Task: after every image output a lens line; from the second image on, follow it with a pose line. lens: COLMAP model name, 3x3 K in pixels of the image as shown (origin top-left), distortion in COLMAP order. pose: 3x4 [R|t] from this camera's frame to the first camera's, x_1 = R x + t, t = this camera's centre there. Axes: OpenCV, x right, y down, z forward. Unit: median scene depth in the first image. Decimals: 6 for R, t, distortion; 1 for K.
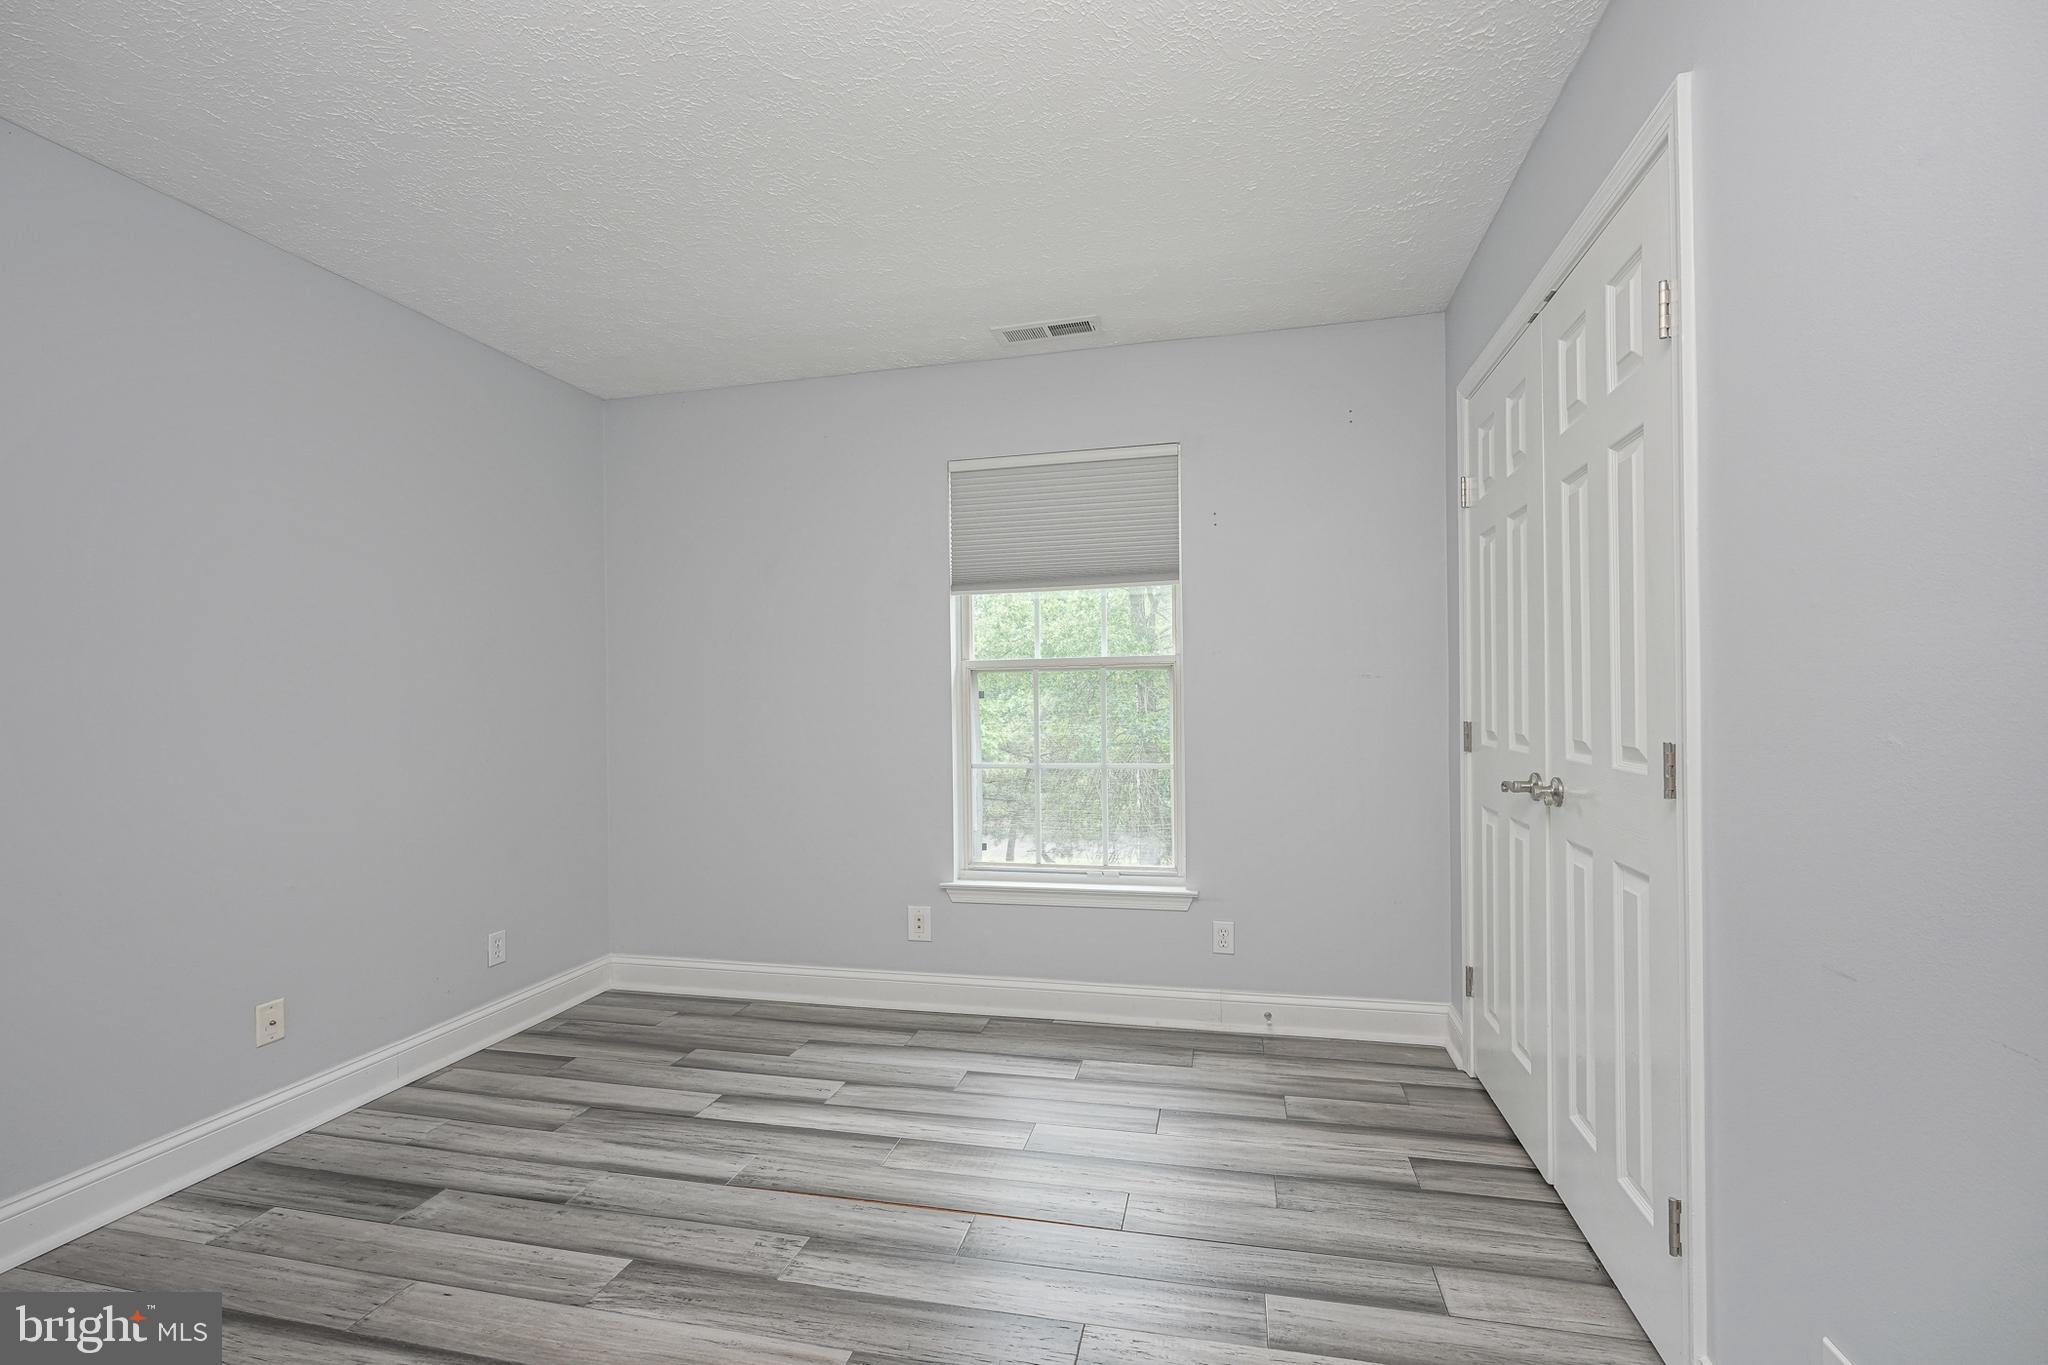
lens RADIAL K [[883.4, 0, 1026.4], [0, 883.4, 701.9], [0, 0, 1]] dist [-0.004860, -0.000275]
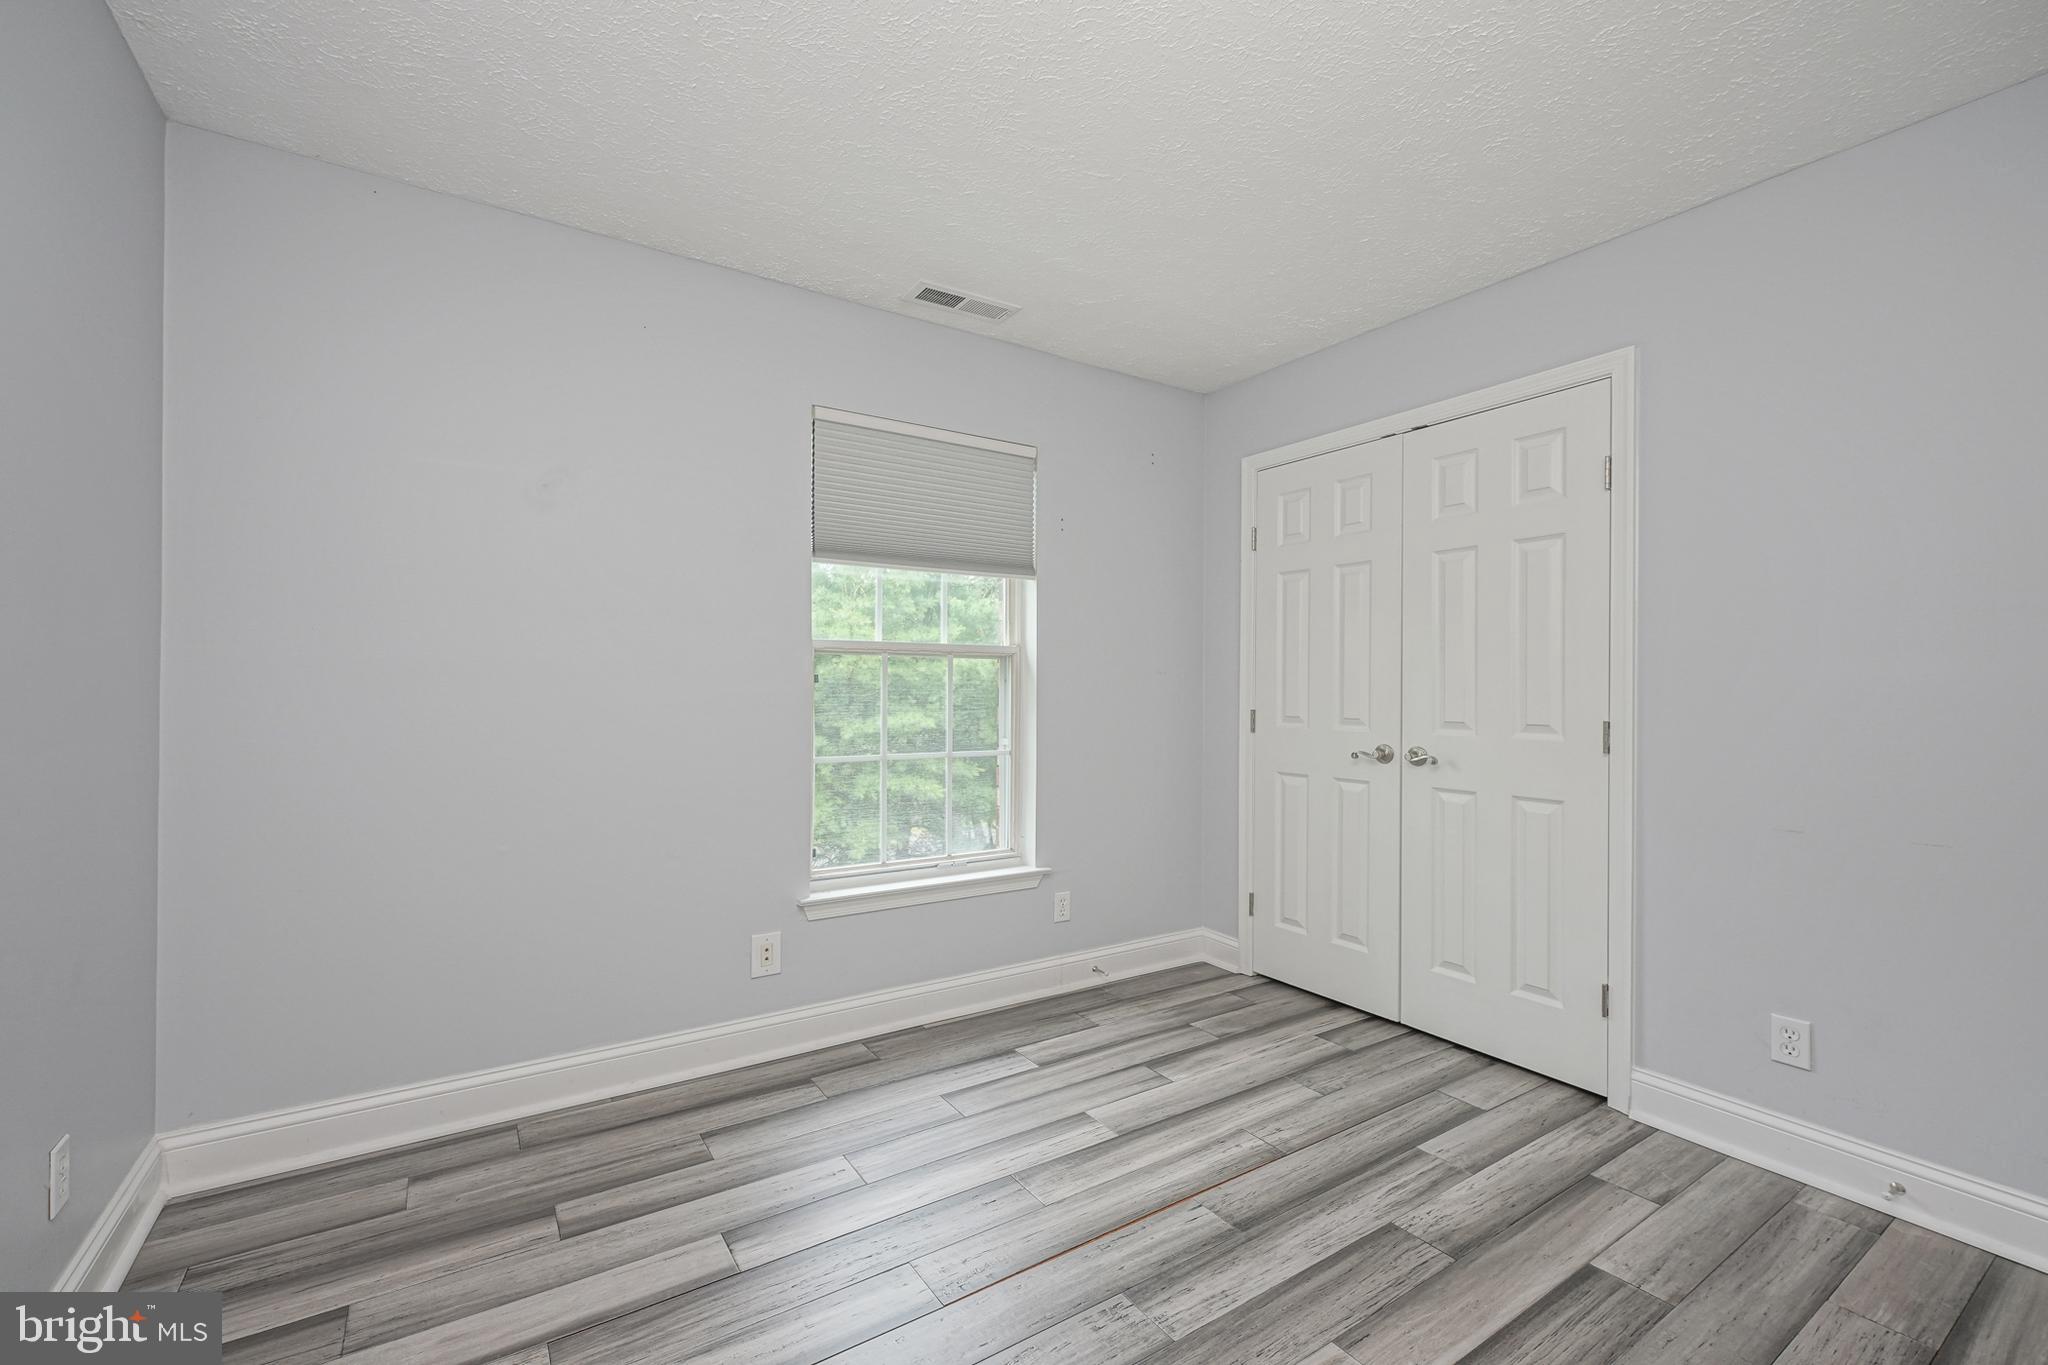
lens RADIAL K [[861.8, 0, 1020.9], [0, 861.8, 686.1], [0, 0, 1]] dist [0.000772, 0.000008]
pose [[0.692476, 0.022458, 0.721091, -0.622949], [-0.015890, 0.999748, -0.015878, 0.011675], [-0.721266, -0.000463, 0.692658, 0.313973]]
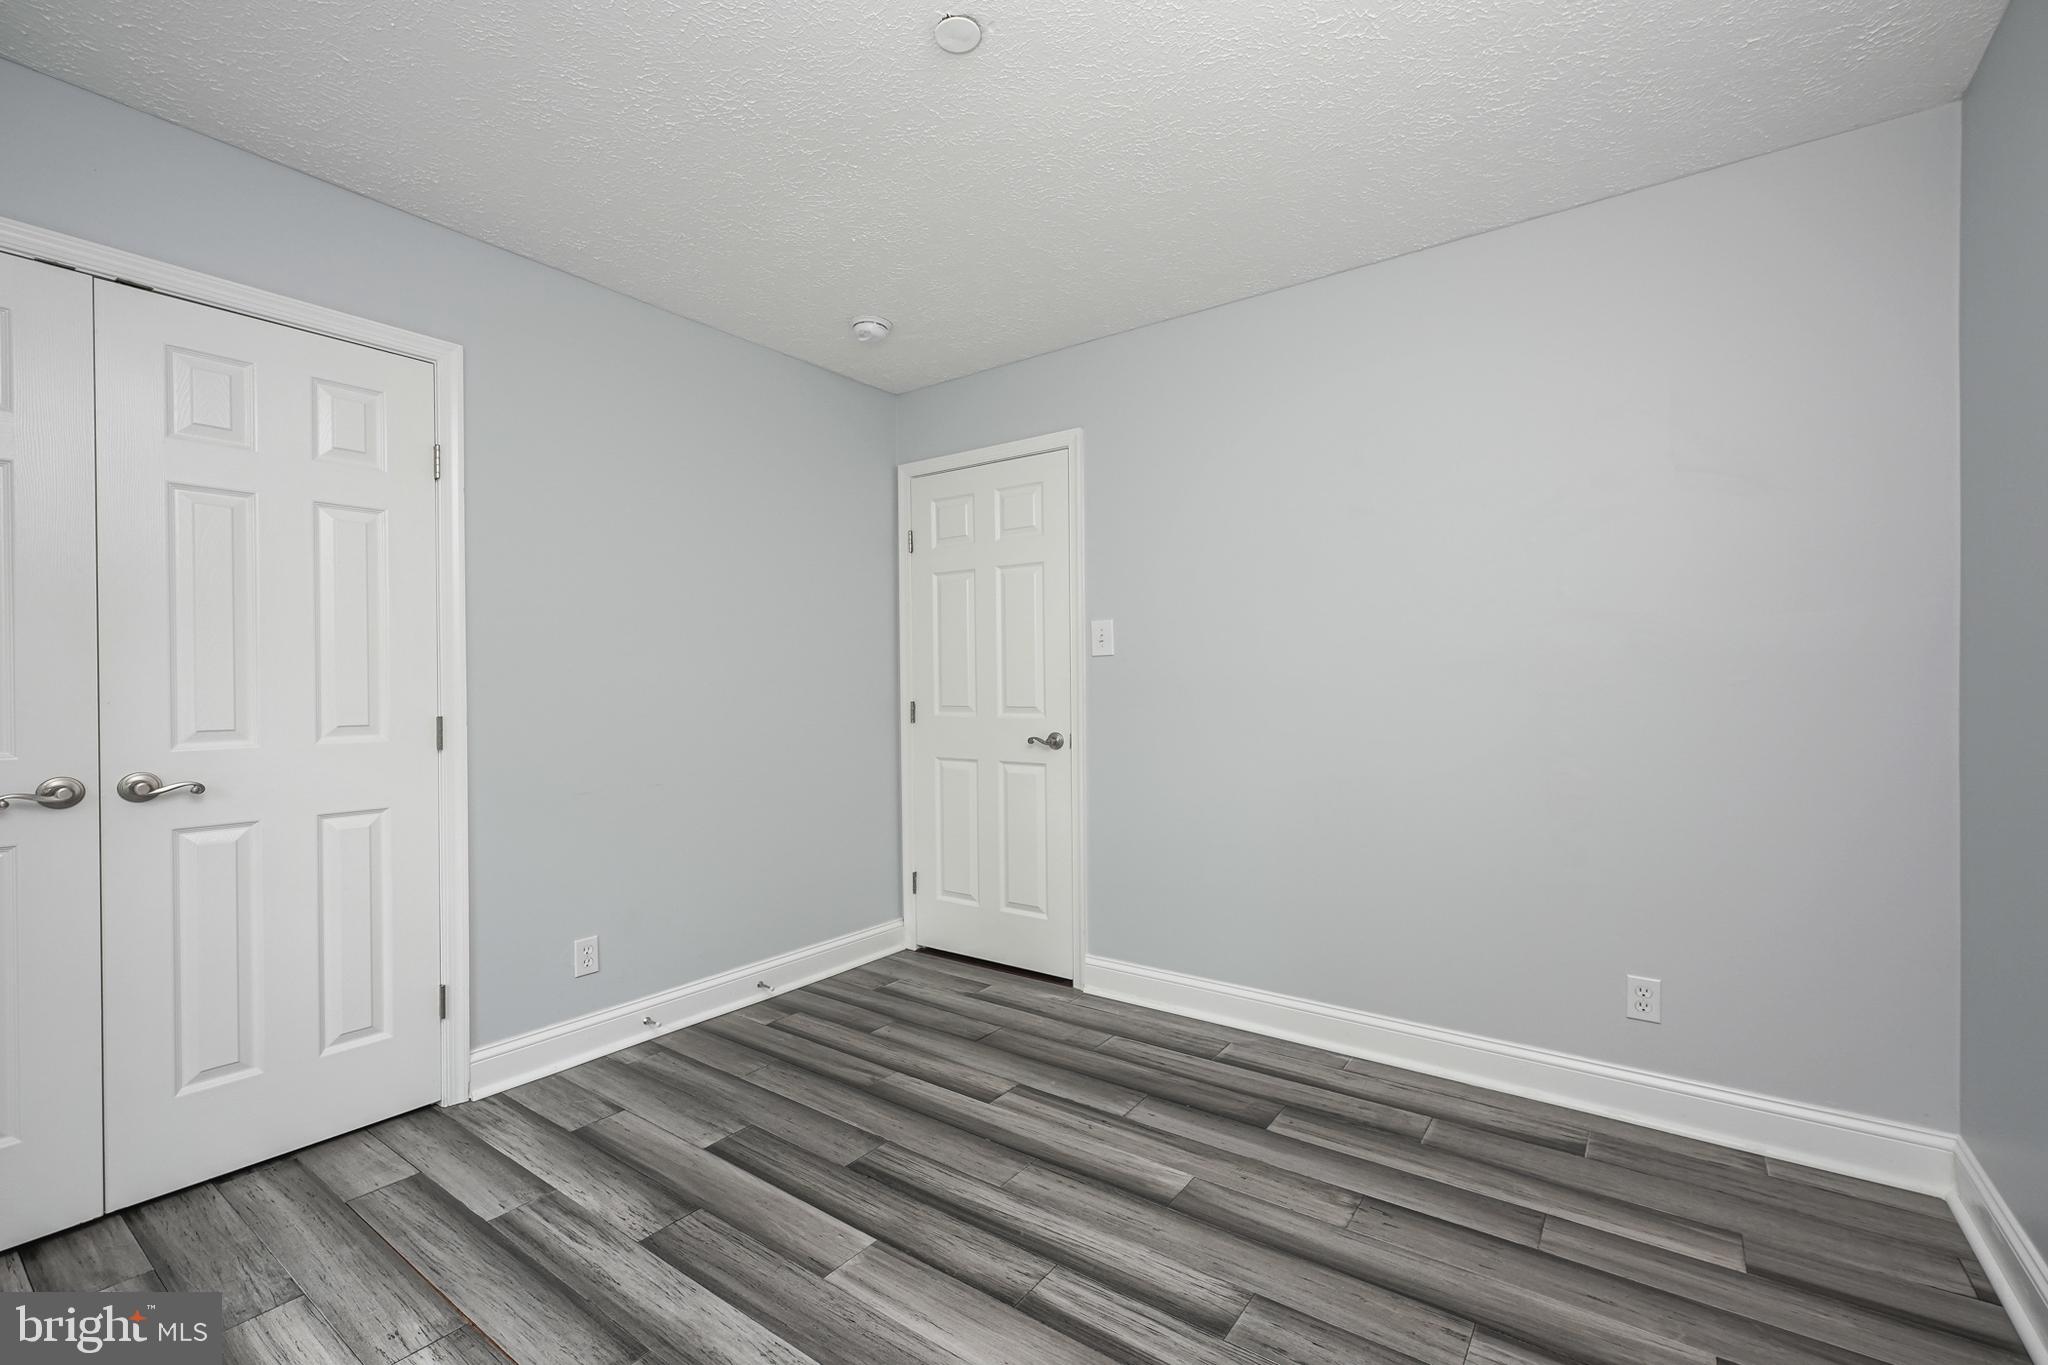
lens RADIAL K [[874.9, 0, 1029.4], [0, 874.9, 693.7], [0, 0, 1]] dist [-0.000989, 0.000309]
pose [[-0.925289, 0.016913, 0.378886, -0.460556], [0.018726, 0.999824, 0.001103, 0.010684], [-0.378801, 0.008115, -0.925443, 1.023241]]
